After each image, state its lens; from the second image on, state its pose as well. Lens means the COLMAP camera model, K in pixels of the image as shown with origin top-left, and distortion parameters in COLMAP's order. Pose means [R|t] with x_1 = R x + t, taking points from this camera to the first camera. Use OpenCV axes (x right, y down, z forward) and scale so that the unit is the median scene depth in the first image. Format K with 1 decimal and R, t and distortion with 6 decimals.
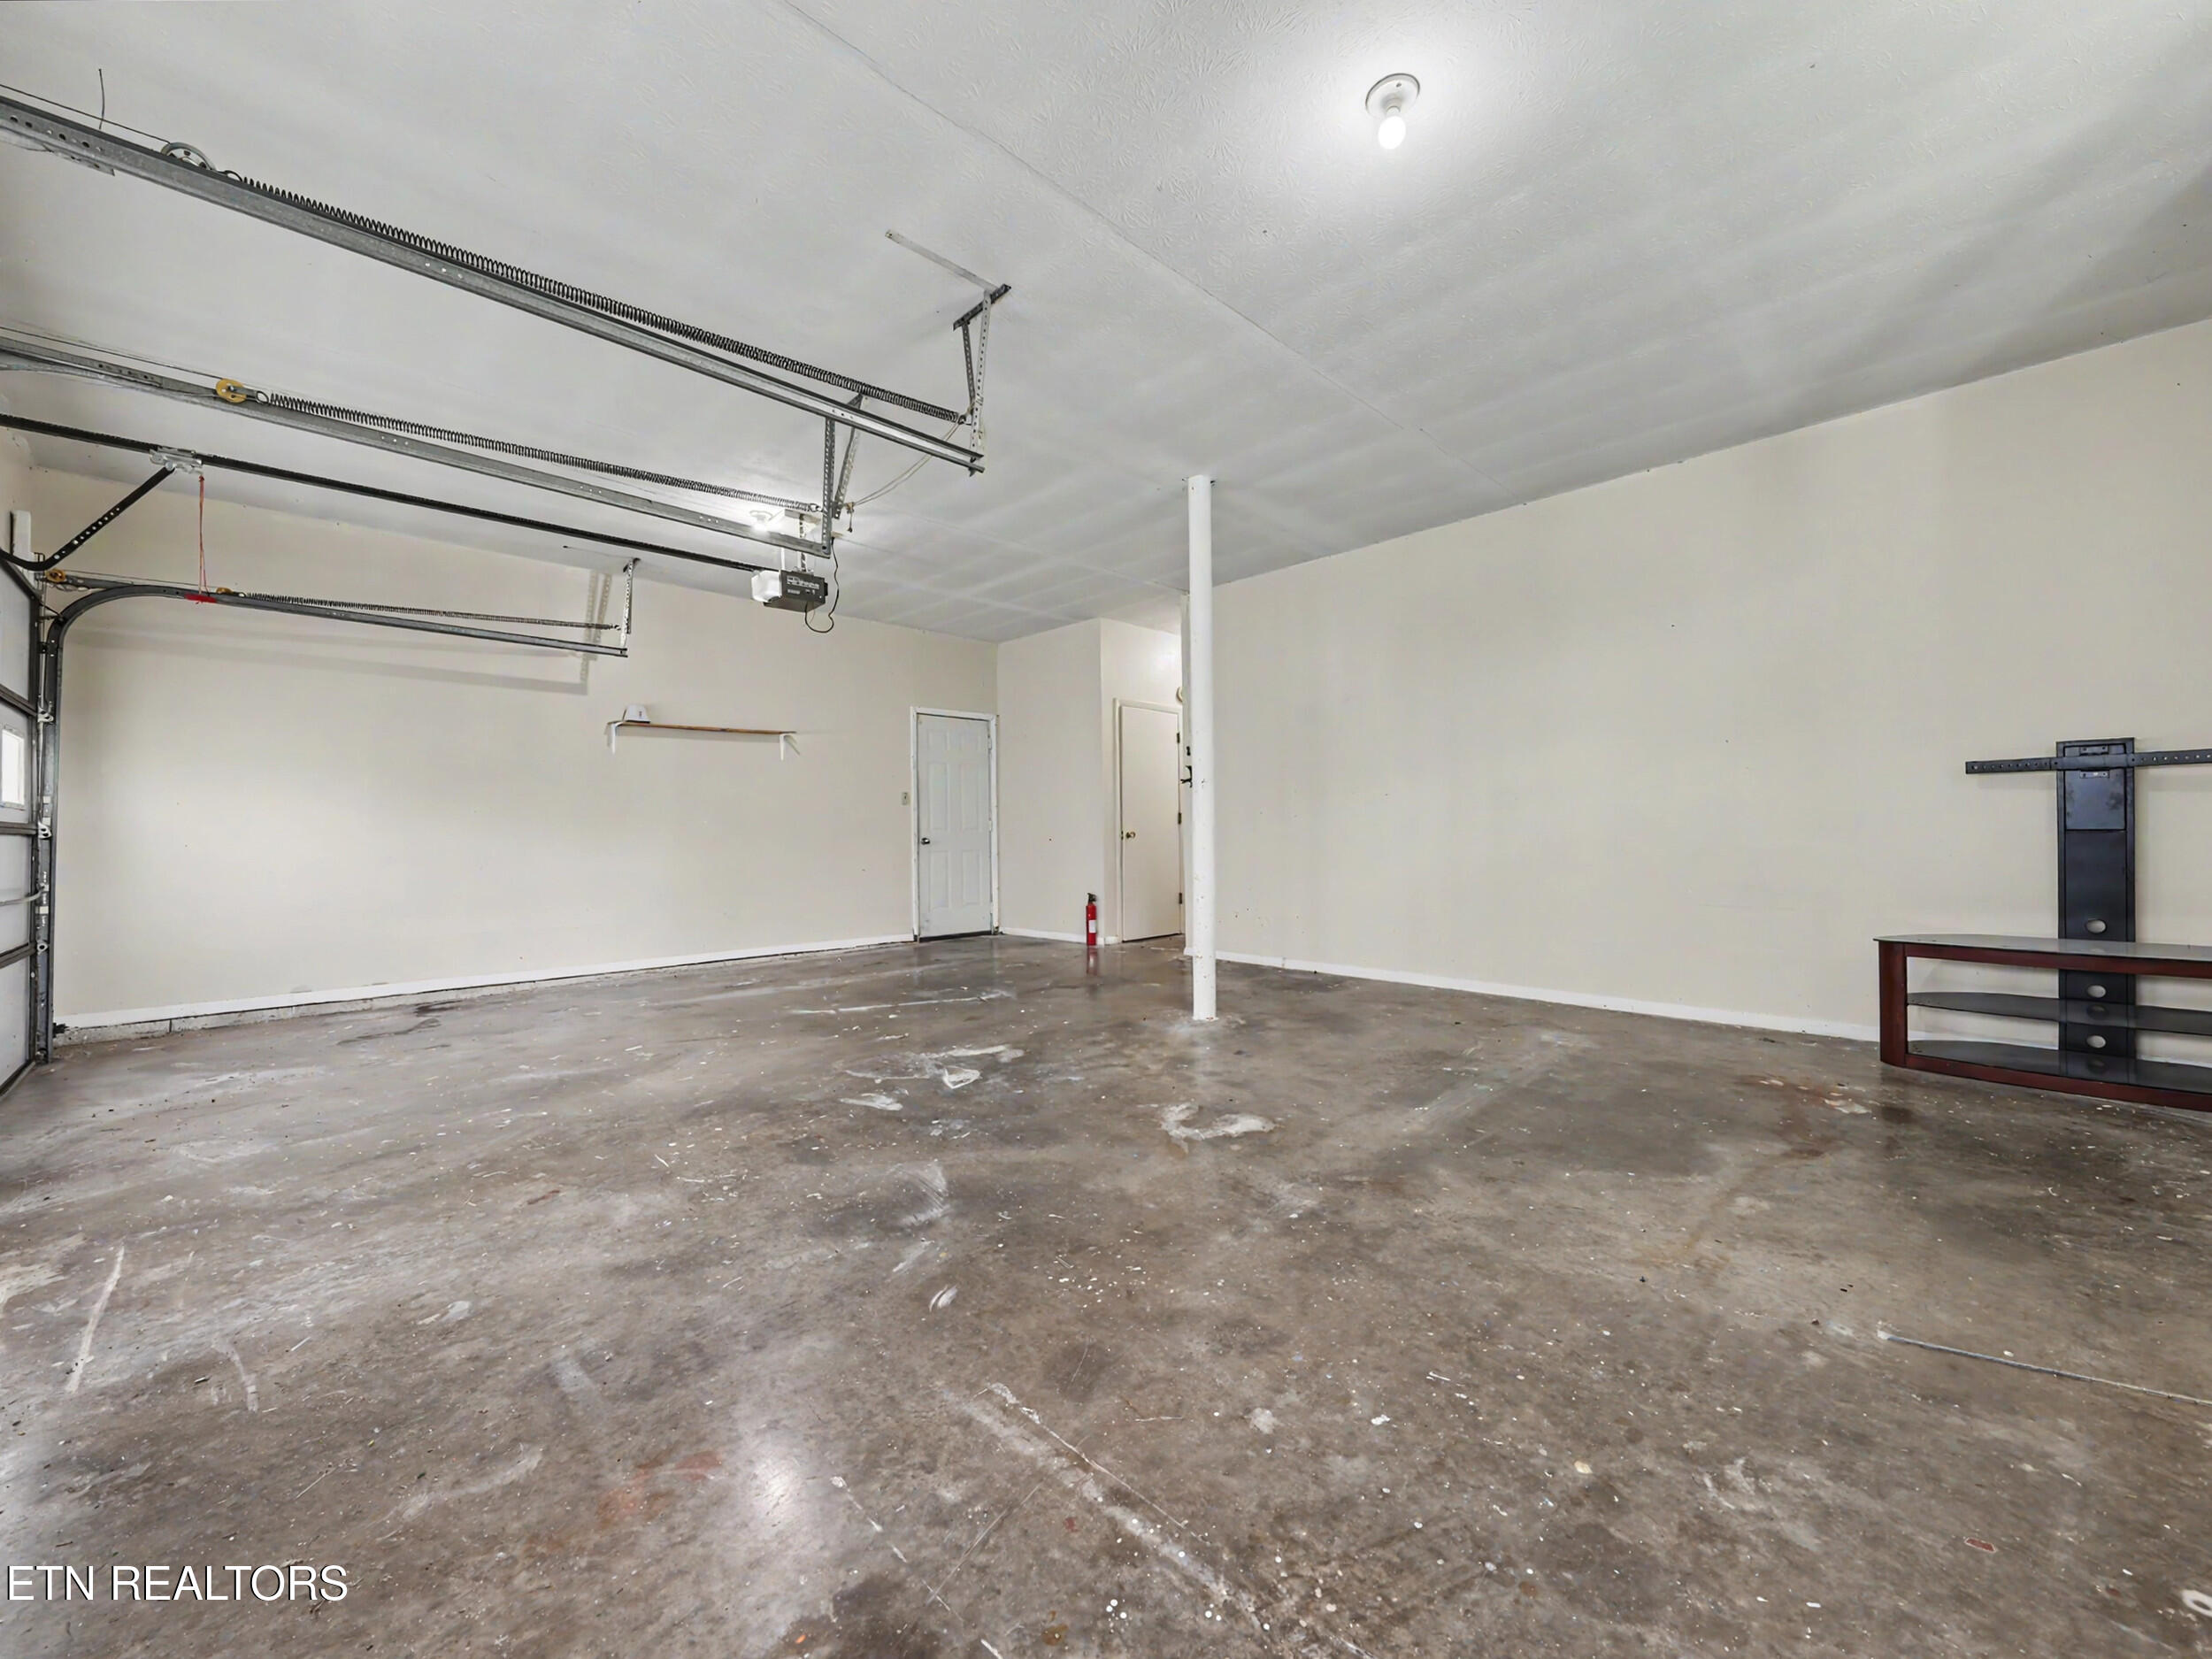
lens RADIAL K [[870.8, 0, 1100.7], [0, 870.8, 833.9], [0, 0, 1]] dist [0.012805, -0.007476]
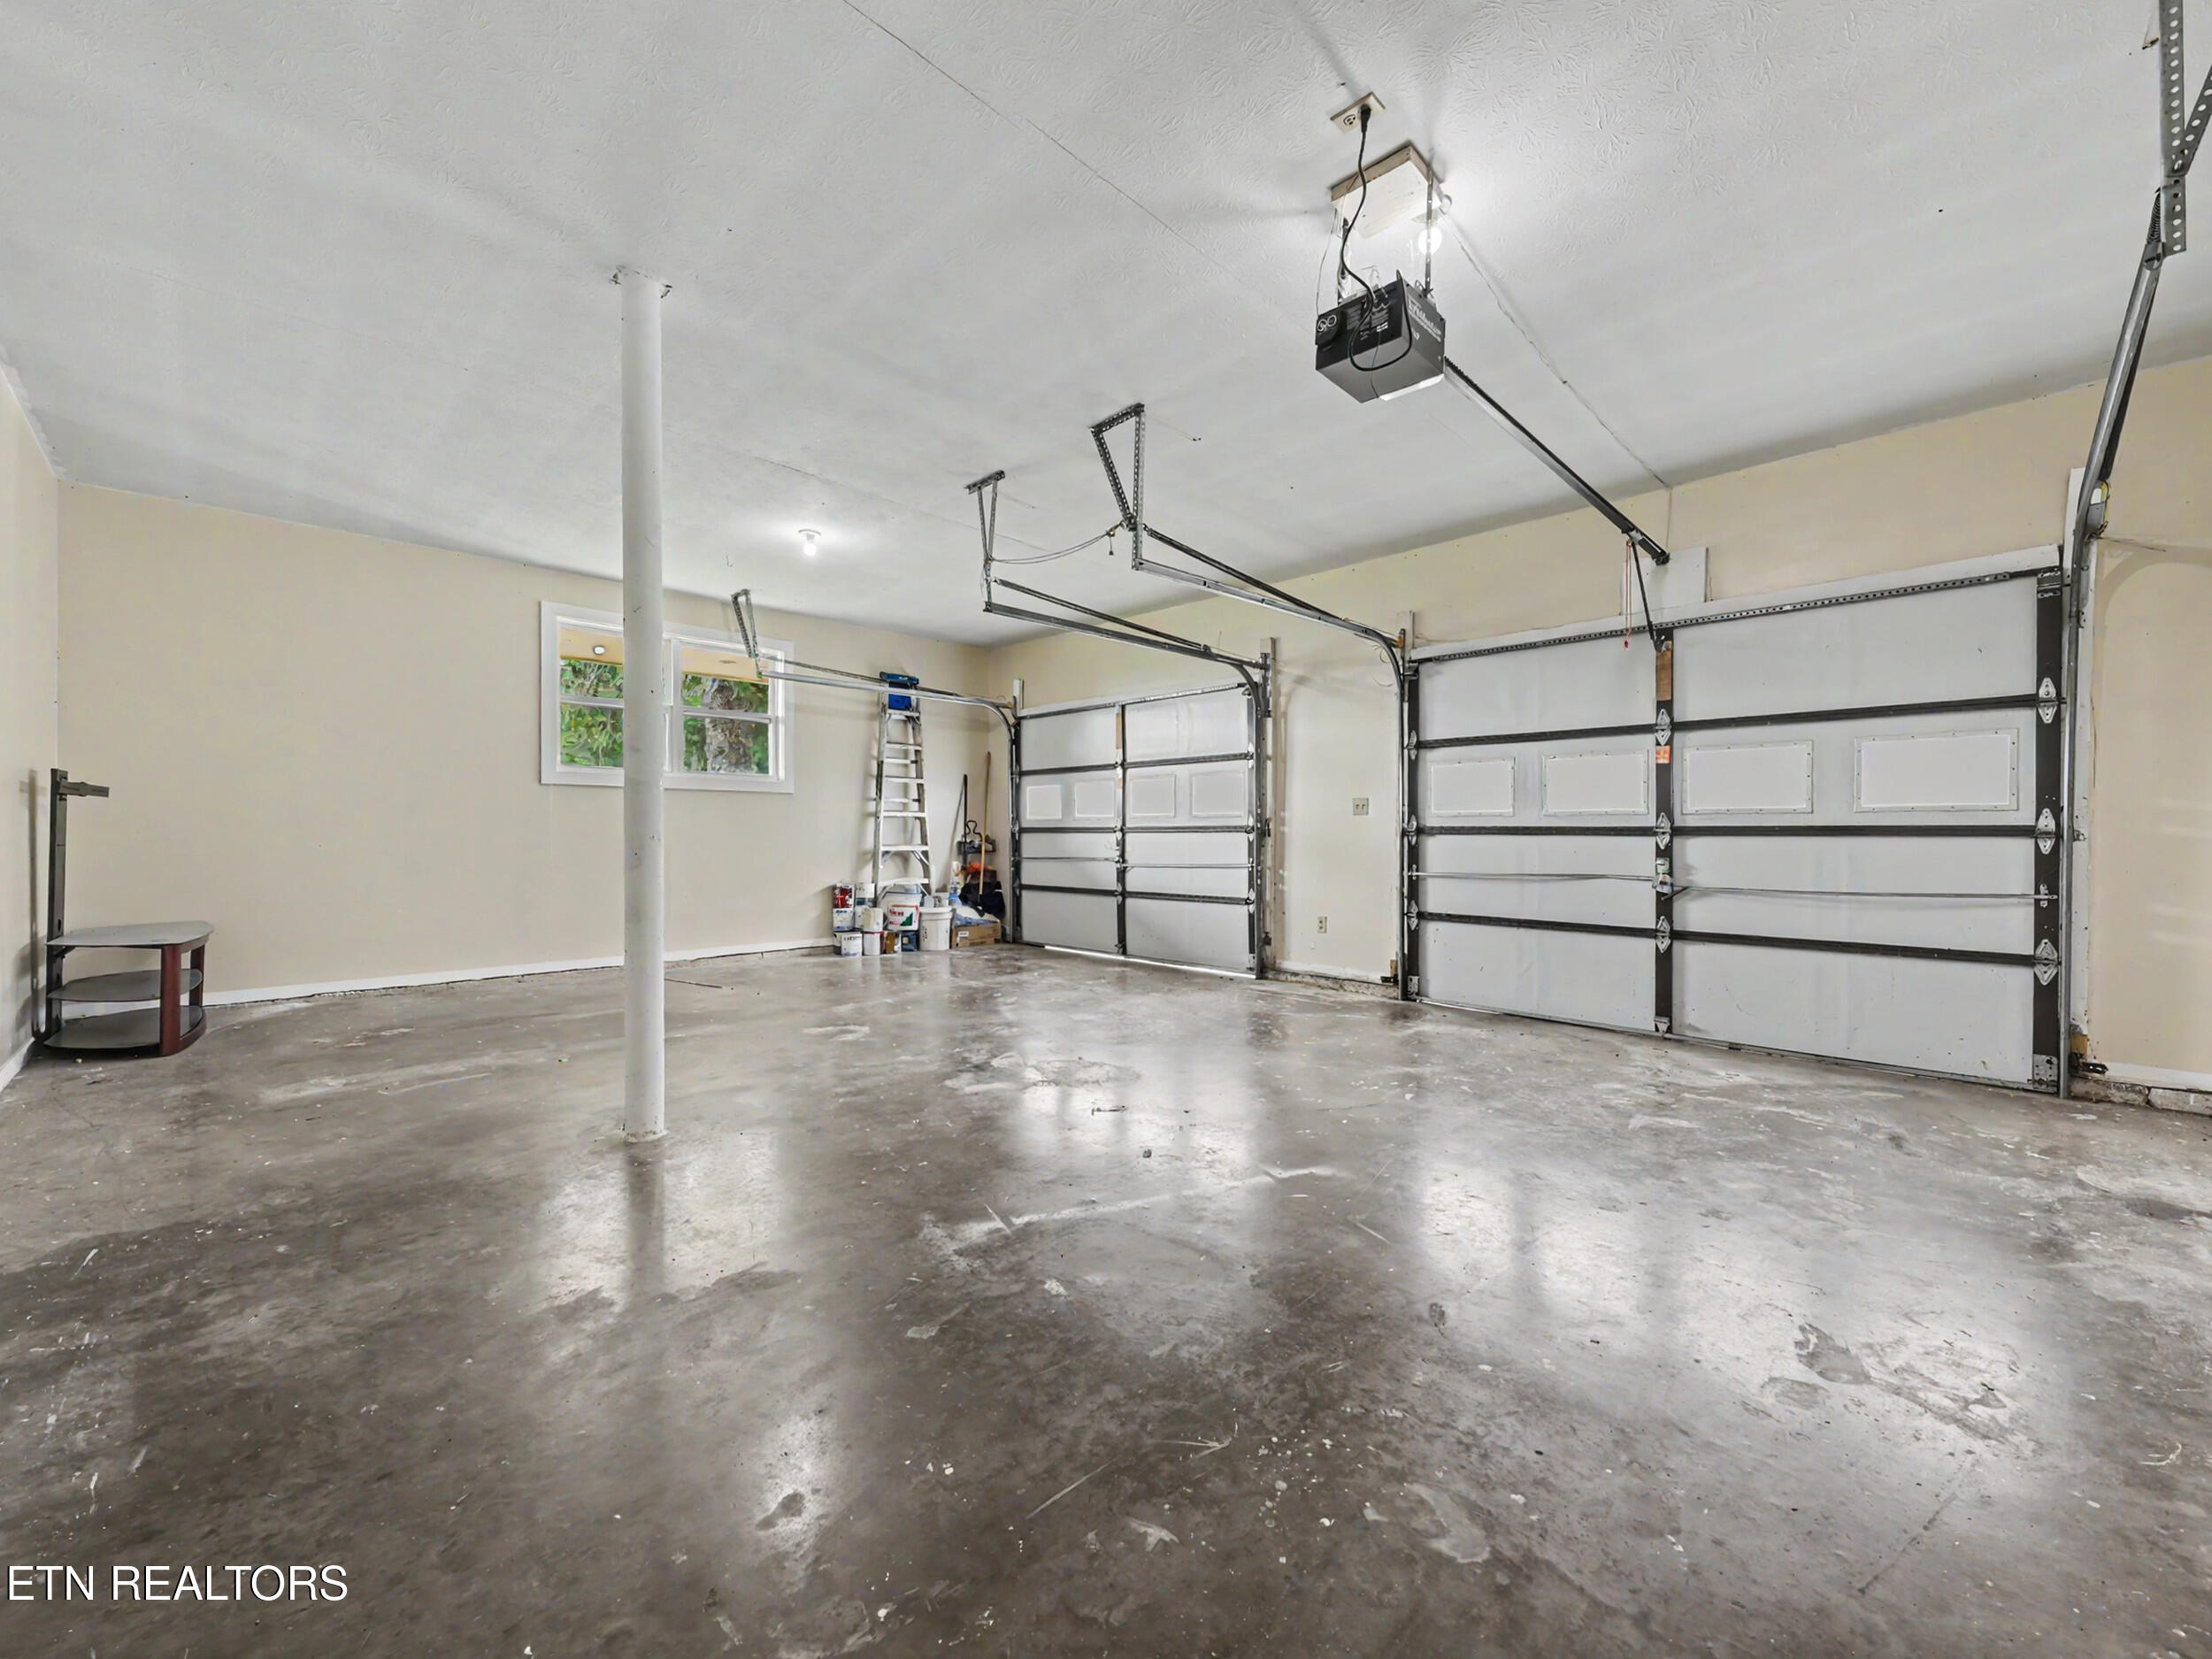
lens RADIAL K [[870.8, 0, 1100.7], [0, 870.8, 833.9], [0, 0, 1]] dist [0.012805, -0.007476]
pose [[-0.999950, 0.009846, -0.001956, -0.258731], [0.009831, 0.999924, 0.007432, -0.013343], [0.002029, 0.007413, -0.999970, 1.964737]]
